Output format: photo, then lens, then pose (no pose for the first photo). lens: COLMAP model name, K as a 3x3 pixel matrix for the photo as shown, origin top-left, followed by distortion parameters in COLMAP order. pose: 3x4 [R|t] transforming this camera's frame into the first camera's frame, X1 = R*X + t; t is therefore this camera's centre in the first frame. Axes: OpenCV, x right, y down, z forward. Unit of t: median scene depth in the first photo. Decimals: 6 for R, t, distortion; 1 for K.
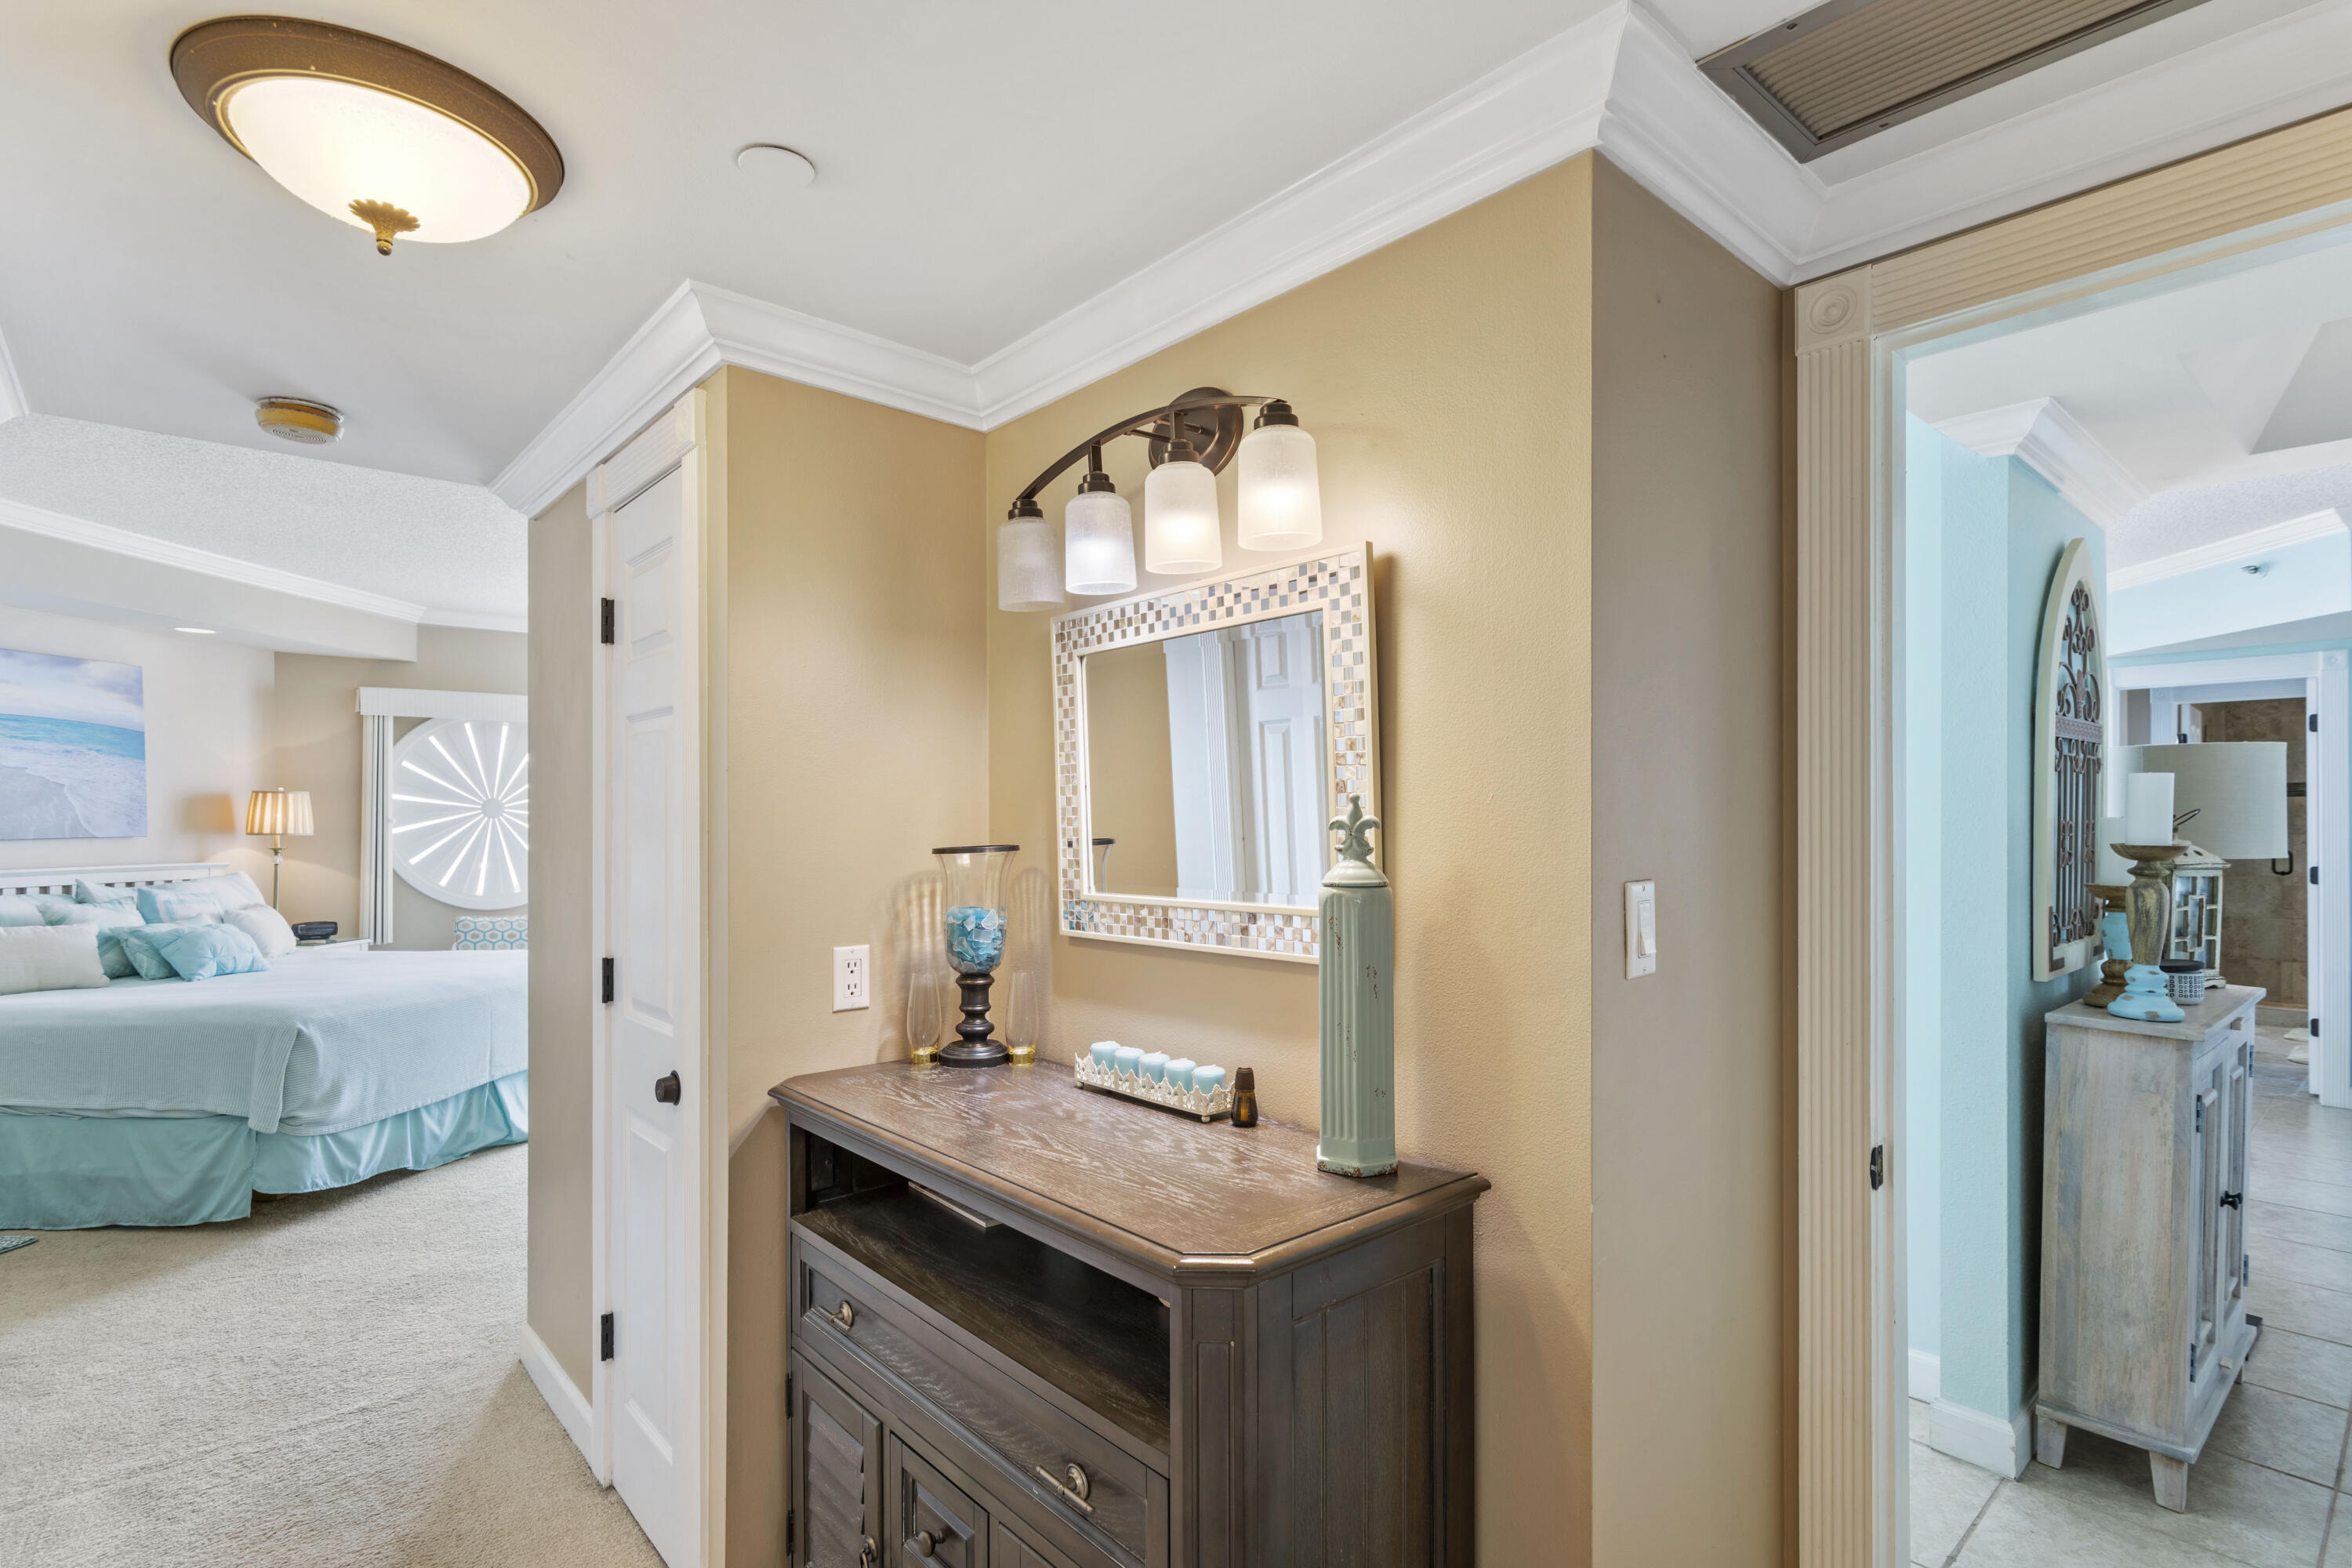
lens RADIAL K [[1155.1, 0, 1181.0], [0, 1155.1, 786.3], [0, 0, 1]] dist [0.003458, -0.000348]
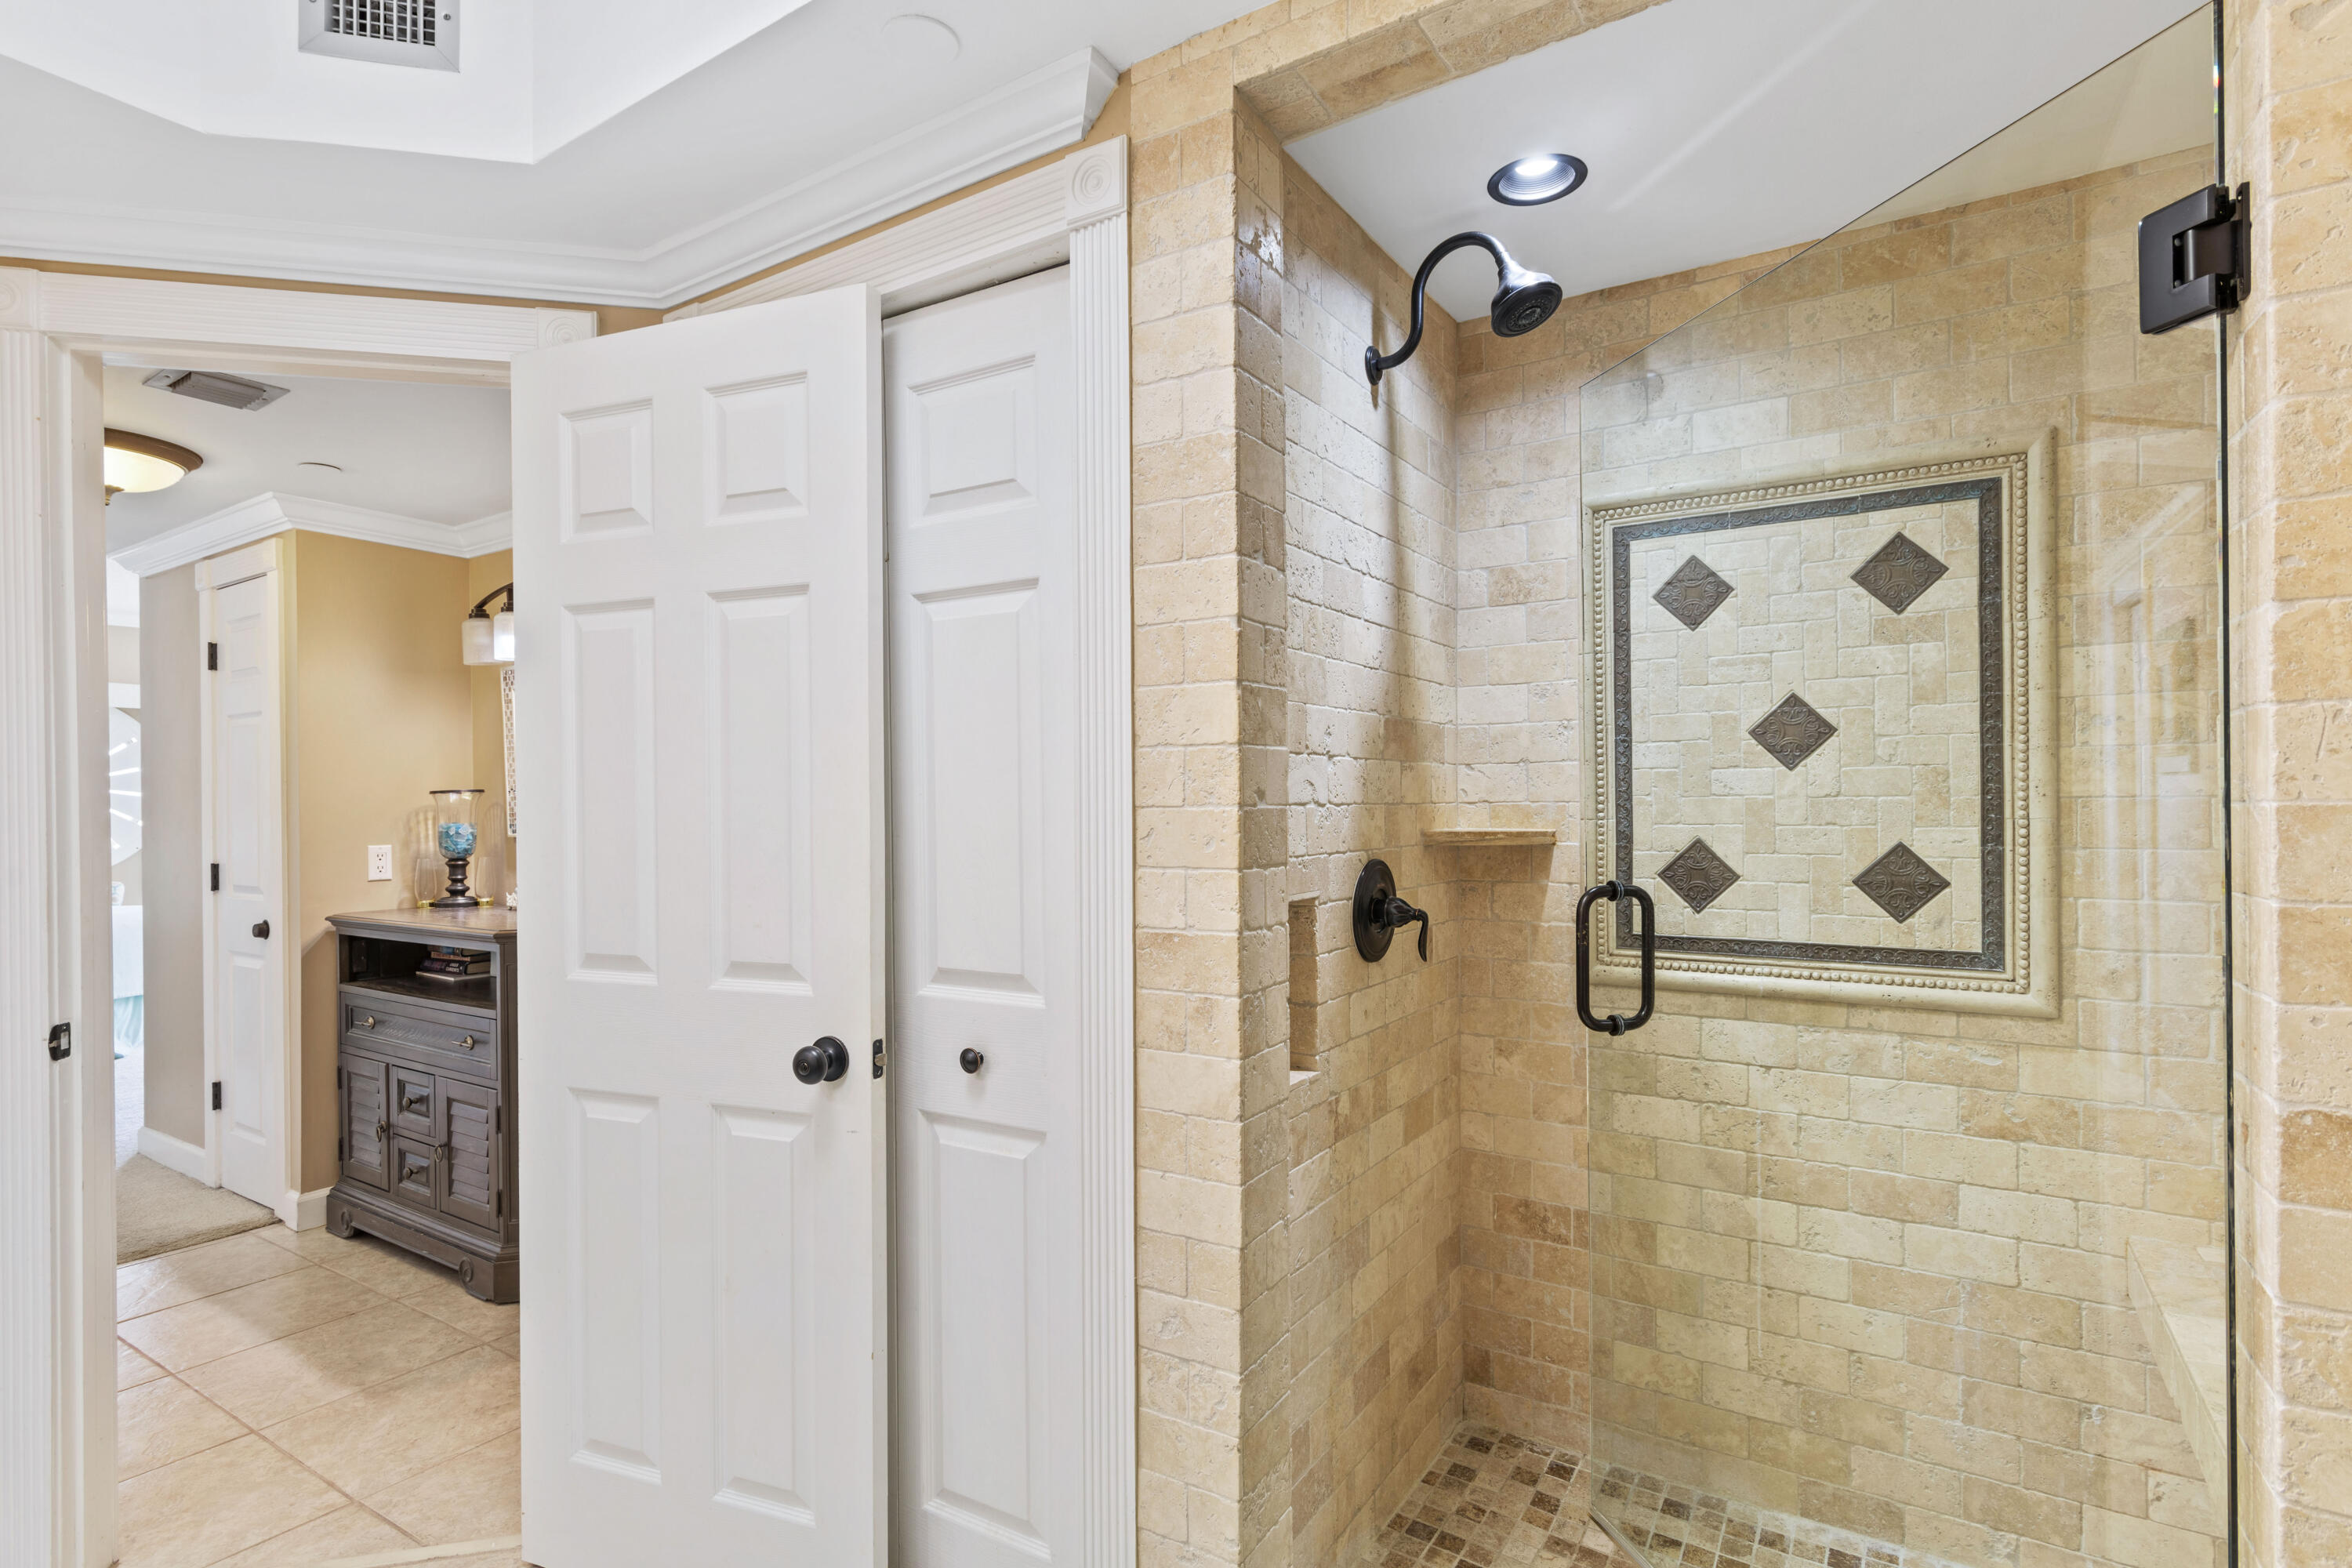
lens RADIAL K [[1144.5, 0, 1180.3], [0, 1144.5, 791.3], [0, 0, 1]] dist [0.007215, -0.001123]
pose [[0.963522, -0.003459, 0.267607, 0.478656], [-0.000624, 0.999885, 0.015174, 0.026889], [-0.267628, -0.014787, 0.963409, -1.158651]]
